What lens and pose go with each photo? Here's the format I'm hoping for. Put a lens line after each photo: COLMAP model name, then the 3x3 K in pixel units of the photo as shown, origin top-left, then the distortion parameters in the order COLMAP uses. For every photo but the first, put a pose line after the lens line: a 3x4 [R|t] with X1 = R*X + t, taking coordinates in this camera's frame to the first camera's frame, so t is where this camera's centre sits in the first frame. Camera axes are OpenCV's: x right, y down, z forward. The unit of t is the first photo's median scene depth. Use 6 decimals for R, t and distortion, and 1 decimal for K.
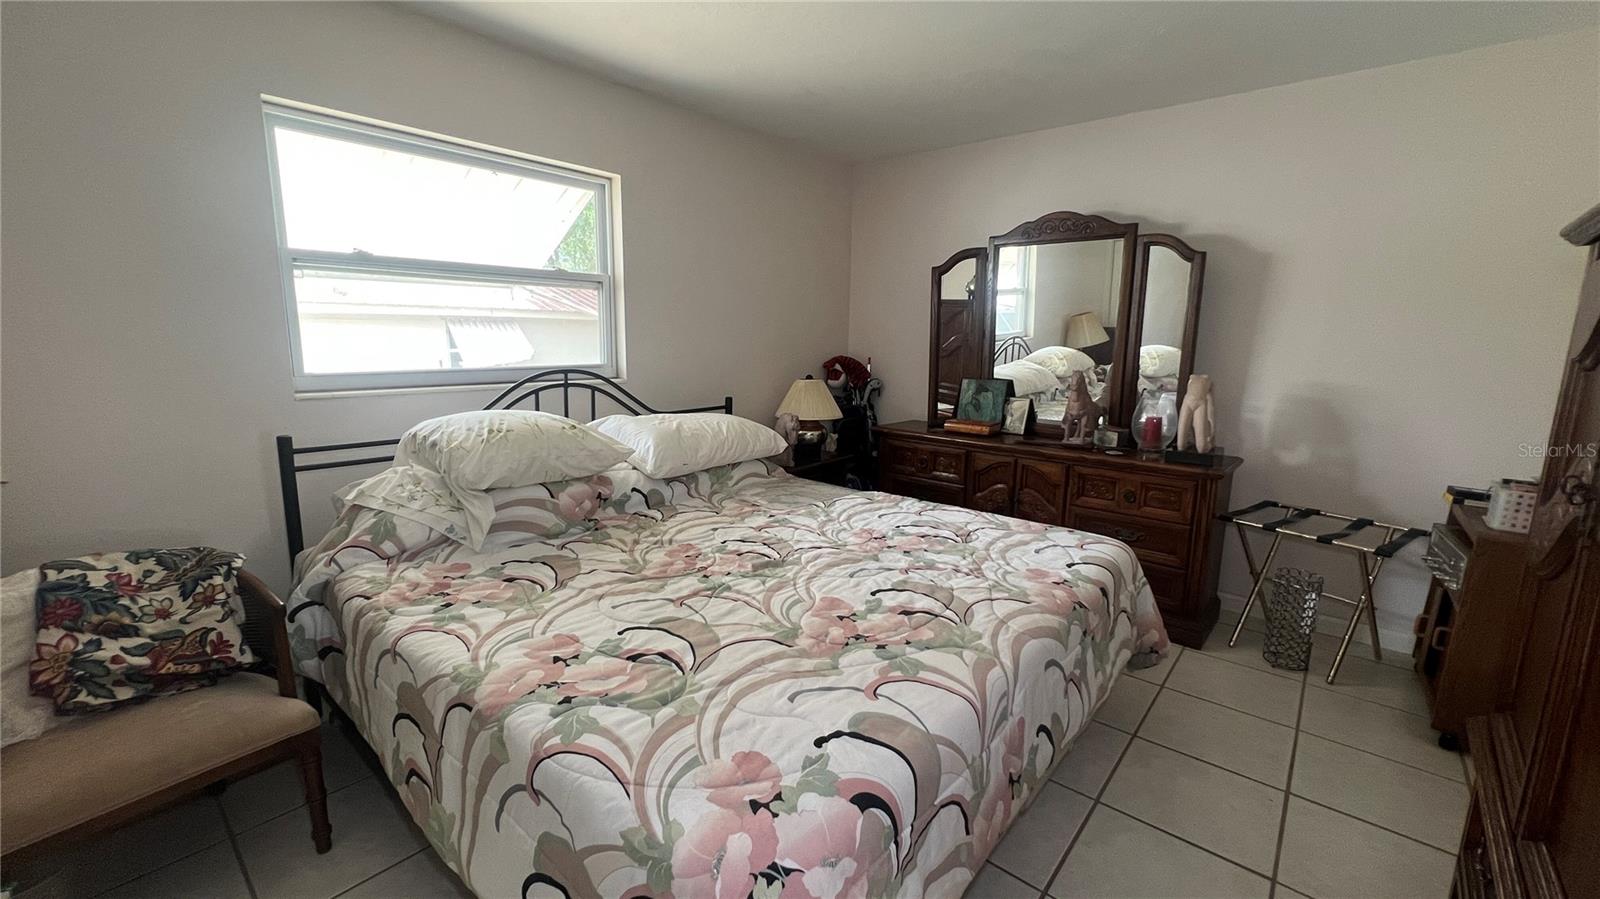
lens RADIAL K [[647.1, 0, 798.9], [0, 647.1, 450.4], [0, 0, 1]] dist [-0.007274, 0.002204]
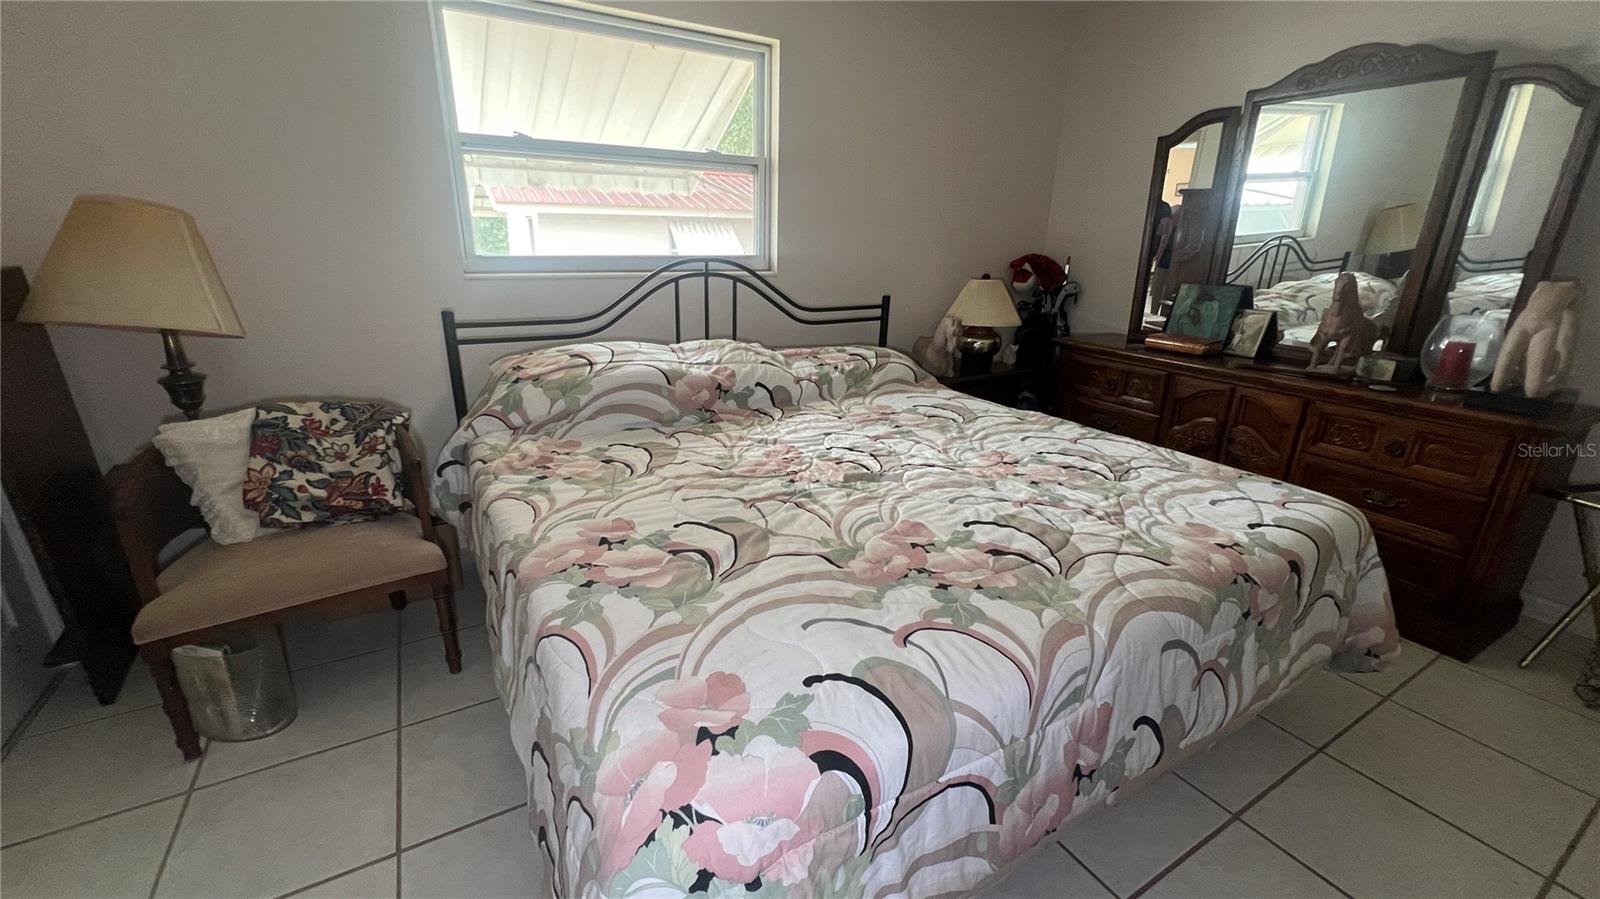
lens RADIAL K [[647.1, 0, 799.6], [0, 647.1, 456.0], [0, 0, 1]] dist [-0.007274, 0.002204]
pose [[0.945326, 0.108955, -0.307387, 0.137187], [-0.063666, 0.986061, 0.153720, 0.014119], [0.319851, -0.125746, 0.939086, 0.124613]]
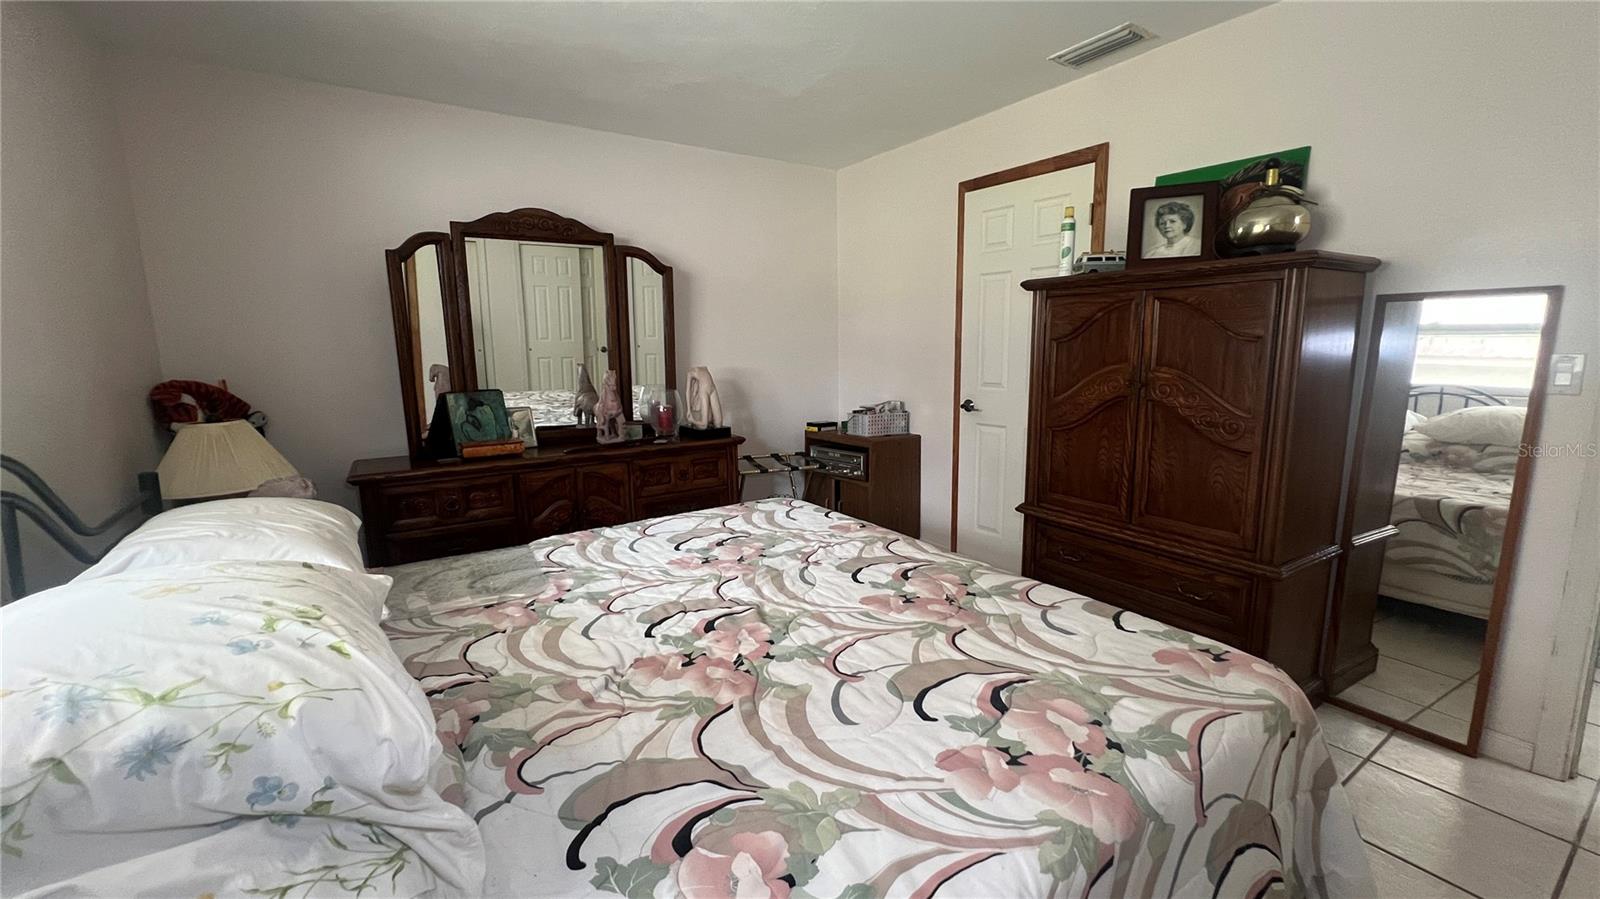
lens RADIAL K [[647.1, 0, 799.8], [0, 647.1, 442.6], [0, 0, 1]] dist [-0.007274, 0.002204]
pose [[0.263886, -0.167560, 0.949888, -0.746328], [0.186630, 0.975055, 0.120152, -0.121831], [-0.946326, 0.145572, 0.288575, 0.658918]]
